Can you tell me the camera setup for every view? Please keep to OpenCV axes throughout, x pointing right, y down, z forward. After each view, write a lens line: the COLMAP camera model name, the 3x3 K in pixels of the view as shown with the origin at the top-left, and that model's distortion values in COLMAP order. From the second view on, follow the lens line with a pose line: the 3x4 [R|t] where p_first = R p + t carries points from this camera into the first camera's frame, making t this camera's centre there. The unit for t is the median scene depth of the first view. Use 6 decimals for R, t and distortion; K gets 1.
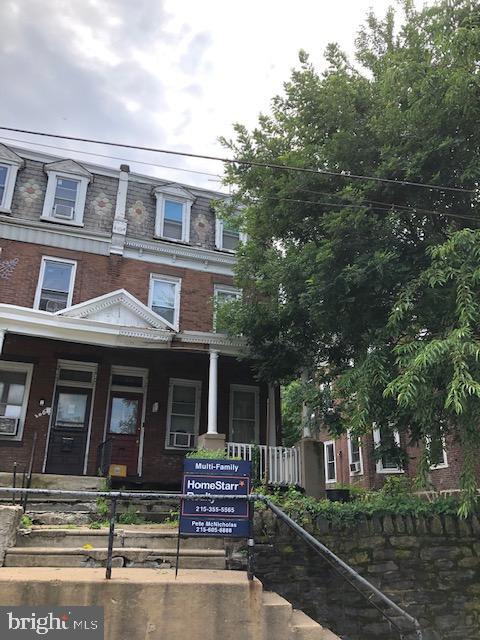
lens RADIAL K [[509.4, 0, 240.0], [0, 509.4, 320.0], [0, 0, 1]] dist [0.004051, 0.002300]
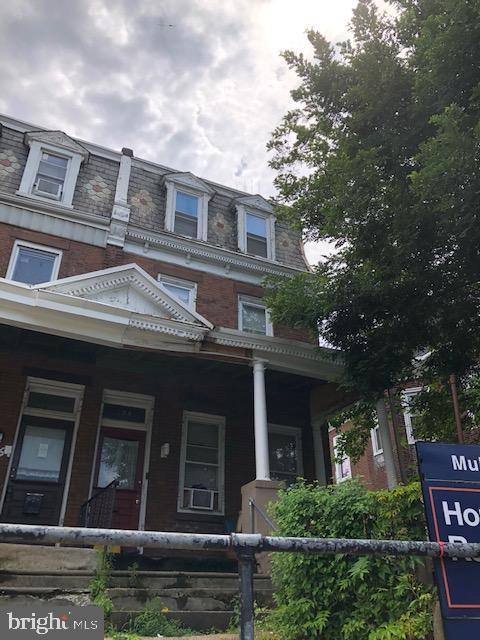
lens RADIAL K [[509.4, 0, 240.0], [0, 509.4, 320.0], [0, 0, 1]] dist [0.004051, 0.002300]
pose [[0.997552, 0.019968, 0.067013, -0.107167], [-0.008957, 0.986955, -0.160746, 0.100714], [-0.069348, 0.159752, 0.984718, 0.261041]]
